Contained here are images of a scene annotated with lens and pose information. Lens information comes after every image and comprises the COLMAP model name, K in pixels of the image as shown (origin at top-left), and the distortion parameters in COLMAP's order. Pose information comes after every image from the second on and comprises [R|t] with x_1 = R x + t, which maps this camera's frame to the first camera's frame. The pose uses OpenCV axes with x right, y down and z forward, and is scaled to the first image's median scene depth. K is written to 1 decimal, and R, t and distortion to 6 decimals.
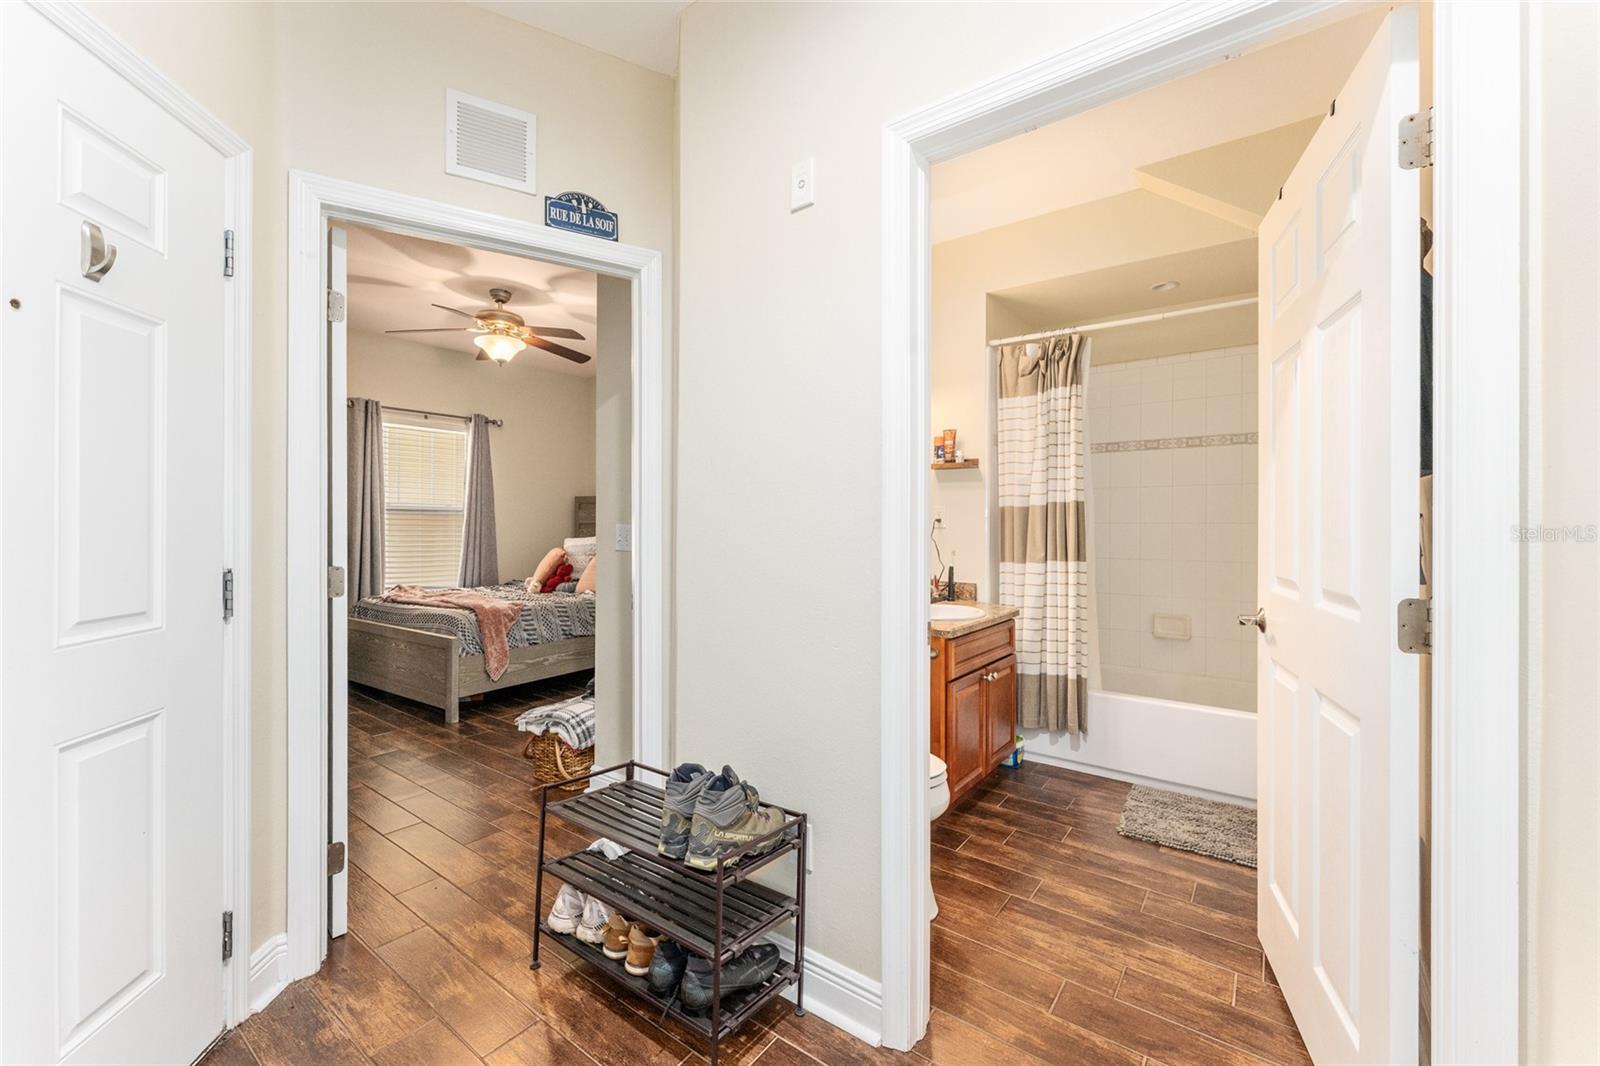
lens RADIAL K [[659.0, 0, 797.7], [0, 659.0, 525.7], [0, 0, 1]] dist [-0.001325, 0.001817]
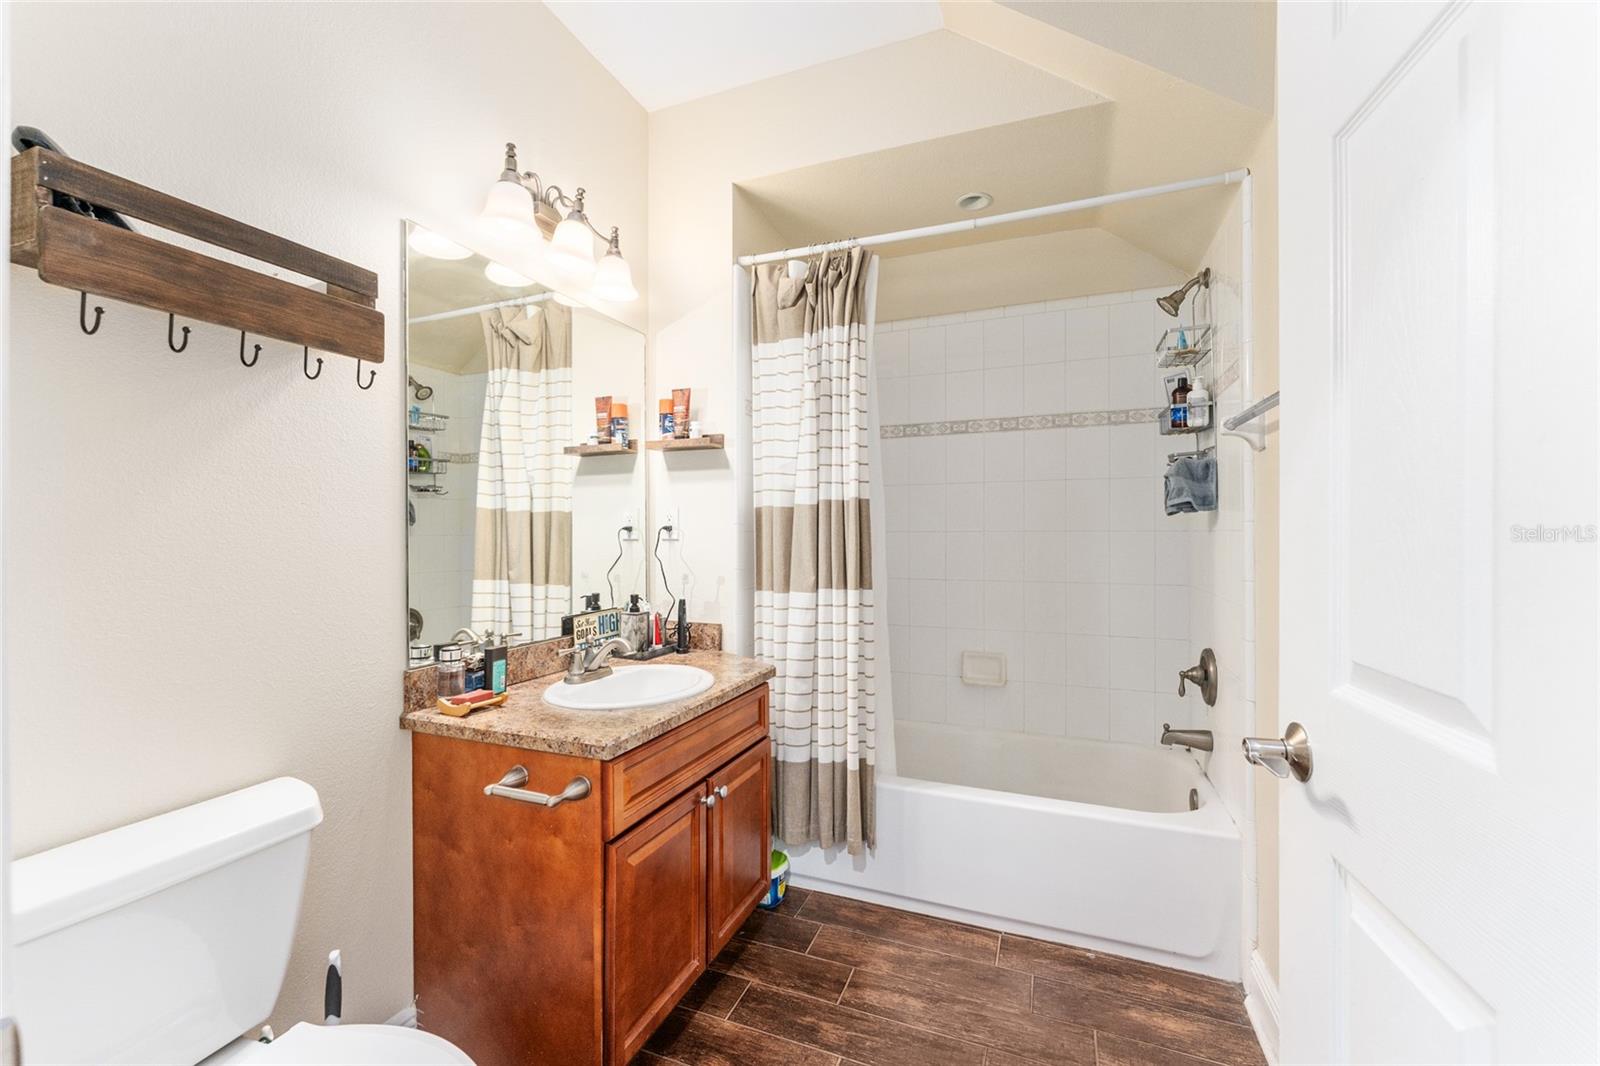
lens RADIAL K [[659.0, 0, 796.8], [0, 659.0, 532.5], [0, 0, 1]] dist [-0.001325, 0.001817]
pose [[0.966648, -0.003953, 0.256077, 0.186466], [0.004621, 0.999987, -0.002006, -0.001775], [-0.256066, 0.003122, 0.966654, 0.362176]]
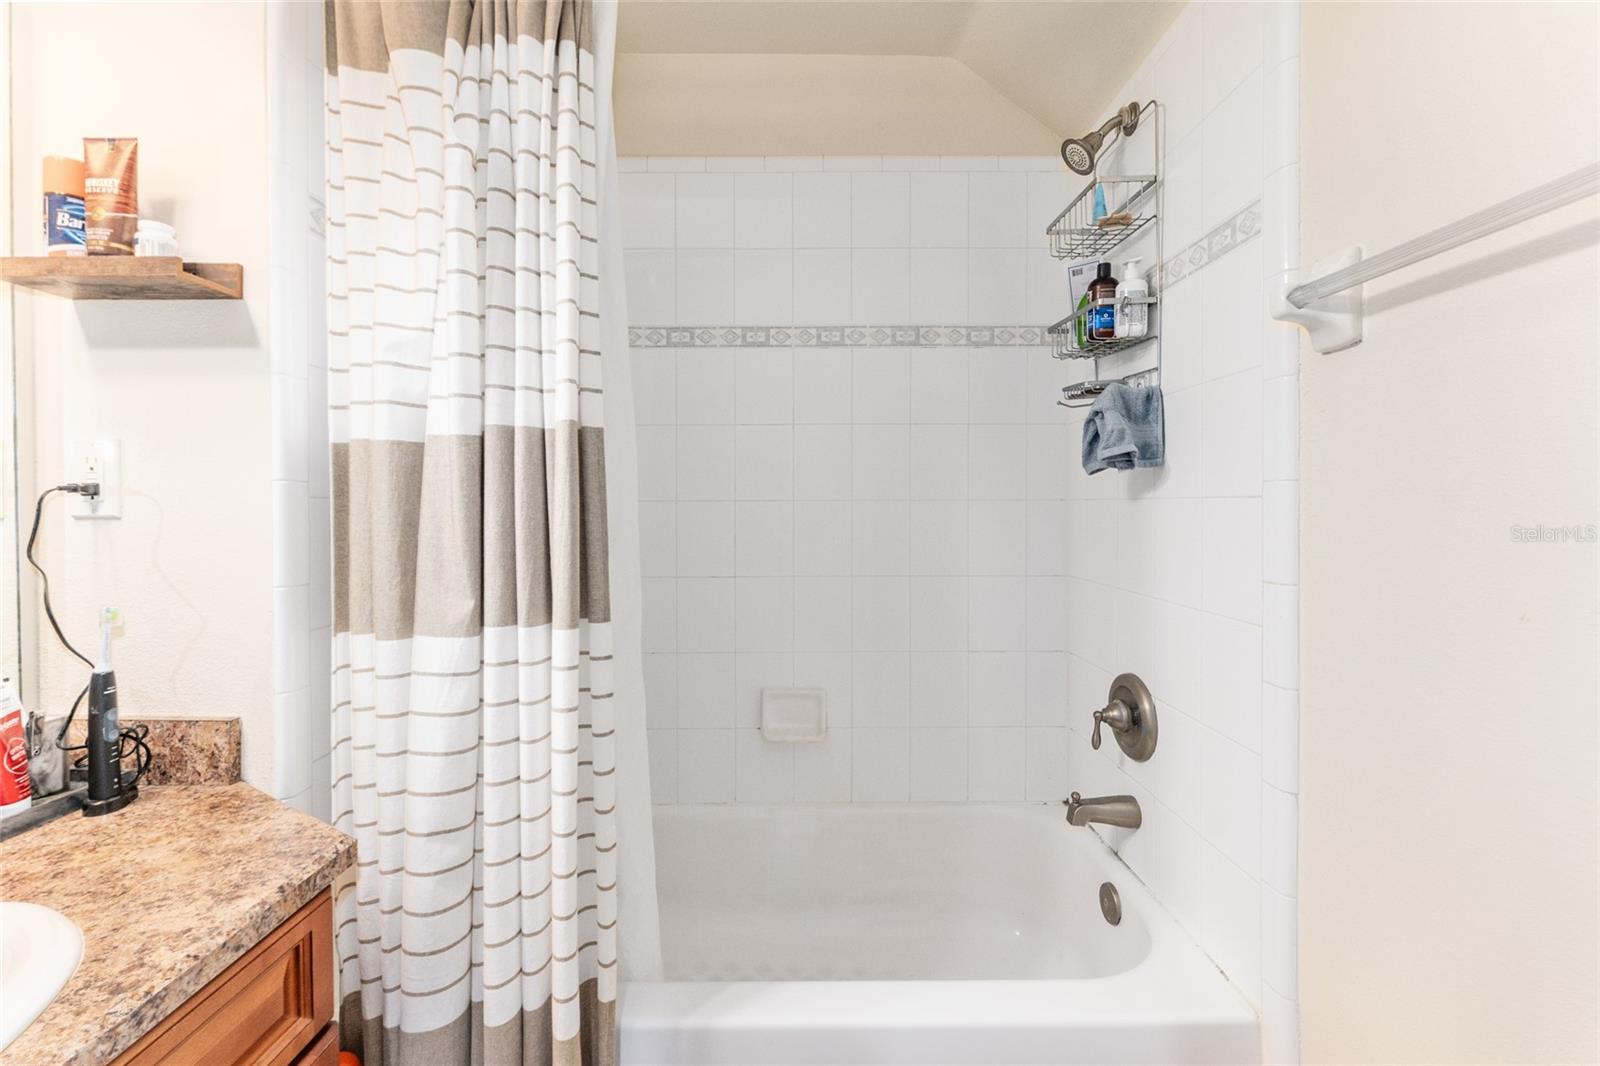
lens RADIAL K [[659.0, 0, 803.7], [0, 659.0, 510.8], [0, 0, 1]] dist [-0.001325, 0.001817]
pose [[0.801116, -0.009776, 0.598430, 0.314320], [0.005053, 0.999941, 0.009571, -0.000125], [-0.598488, -0.004644, 0.801118, 0.673453]]
